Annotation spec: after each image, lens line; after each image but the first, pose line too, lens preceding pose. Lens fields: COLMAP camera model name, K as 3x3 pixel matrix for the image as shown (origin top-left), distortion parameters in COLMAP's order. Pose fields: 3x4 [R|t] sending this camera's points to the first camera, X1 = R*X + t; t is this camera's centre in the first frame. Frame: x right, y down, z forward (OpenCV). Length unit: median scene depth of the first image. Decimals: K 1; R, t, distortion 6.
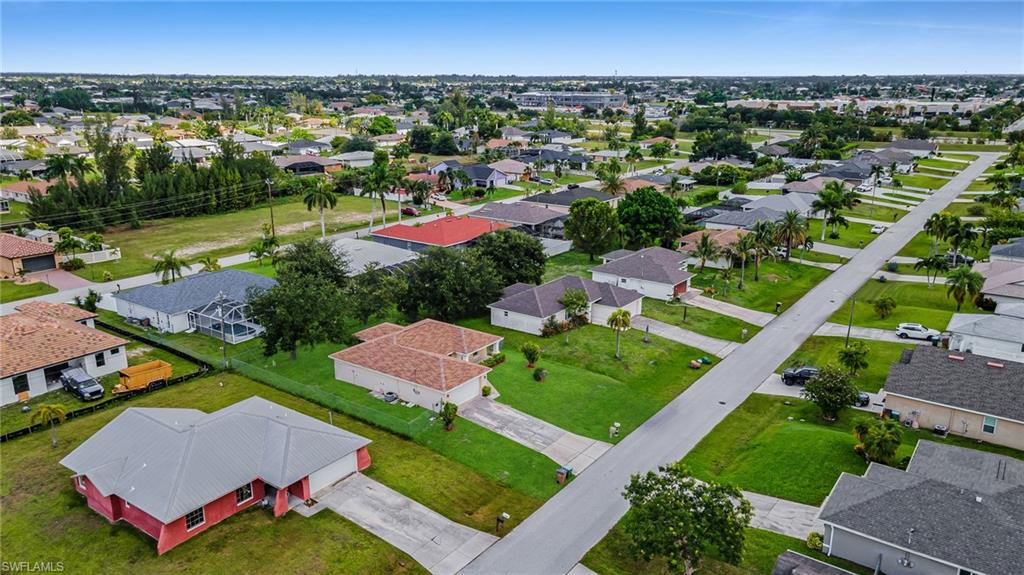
lens RADIAL K [[743.1, 0, 506.6], [0, 743.1, 289.8], [0, 0, 1]] dist [0.037424, 0.007131]
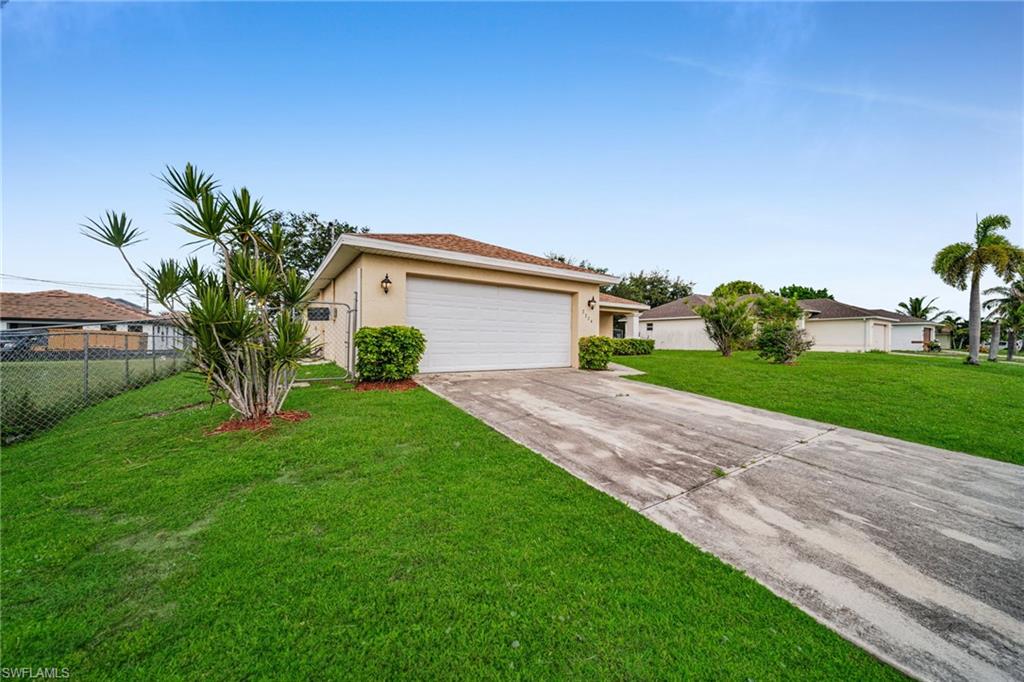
lens RADIAL K [[355.3, 0, 507.5], [0, 355.3, 347.2], [0, 0, 1]] dist [-0.002056, -0.000100]
pose [[0.940172, 0.016216, -0.340314, -0.012416], [-0.102115, 0.966357, -0.236064, 0.164118], [0.325037, 0.256692, 0.910198, 0.846230]]
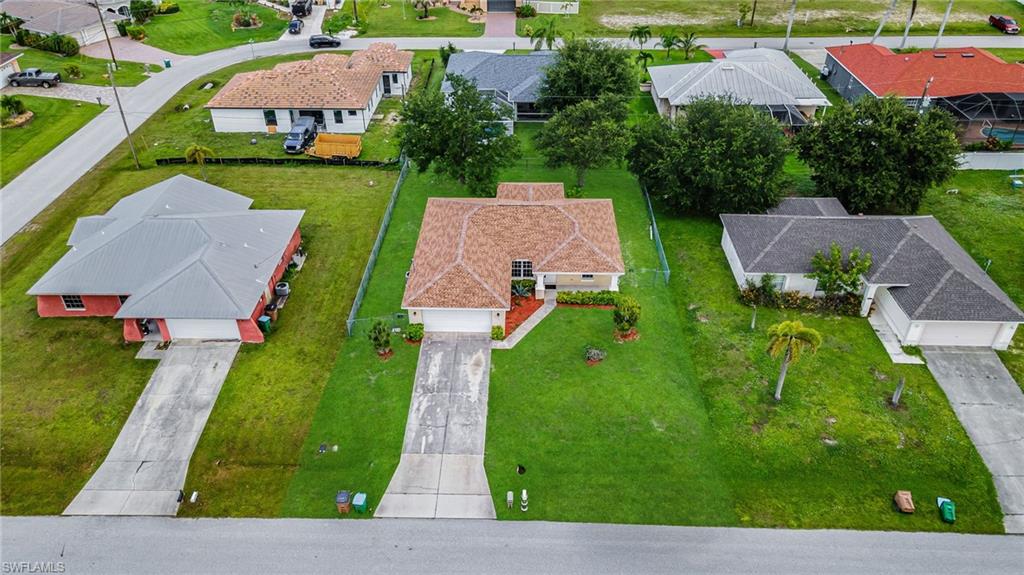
lens RADIAL K [[743.1, 0, 506.6], [0, 743.1, 289.8], [0, 0, 1]] dist [0.037424, 0.007131]
pose [[0.569274, 0.459934, -0.681460, 0.416010], [-0.221998, 0.884082, 0.411237, -0.178457], [0.791608, -0.082824, 0.605390, 0.579263]]
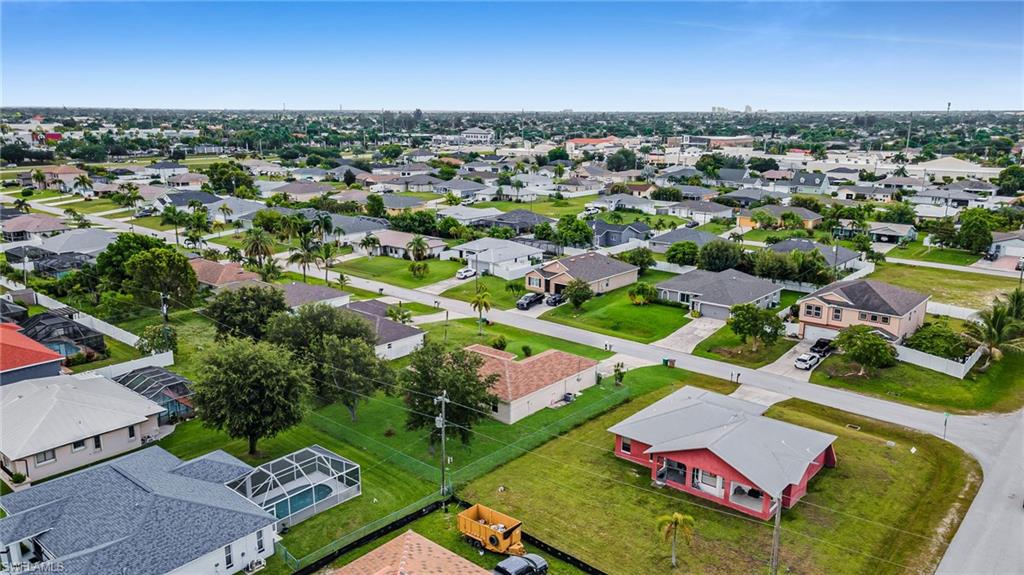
lens RADIAL K [[743.1, 0, 506.6], [0, 743.1, 289.8], [0, 0, 1]] dist [0.037424, 0.007131]
pose [[0.084256, -0.233175, 0.968778, -1.145357], [0.267535, 0.941831, 0.203421, -0.244103], [-0.959857, 0.242042, 0.141738, 0.857642]]
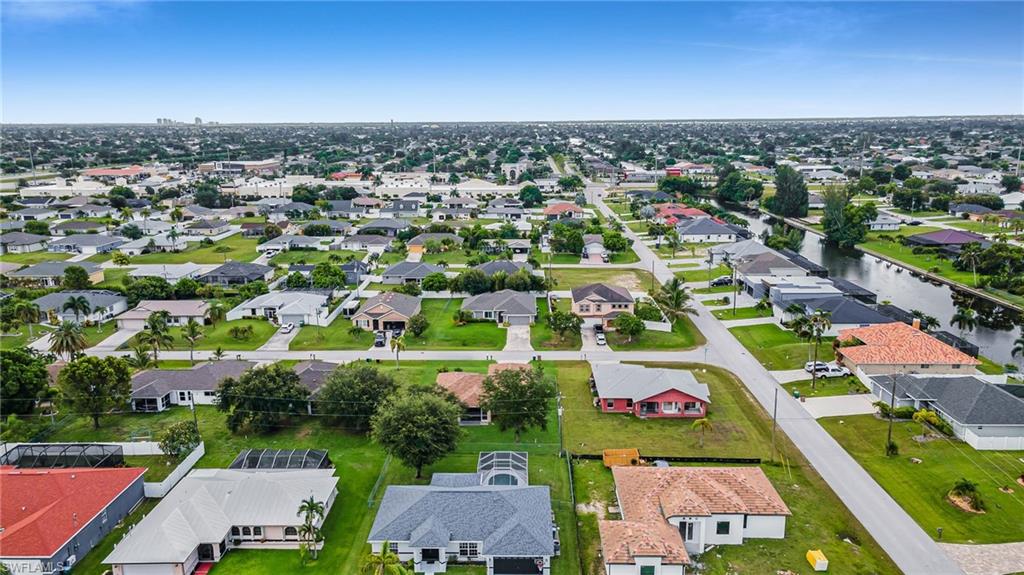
lens RADIAL K [[743.1, 0, 506.6], [0, 743.1, 289.8], [0, 0, 1]] dist [0.037424, 0.007131]
pose [[-0.567669, -0.178088, 0.803764, -1.355101], [0.230647, 0.902819, 0.362933, -0.646279], [-0.790287, 0.391411, -0.471427, 1.671347]]
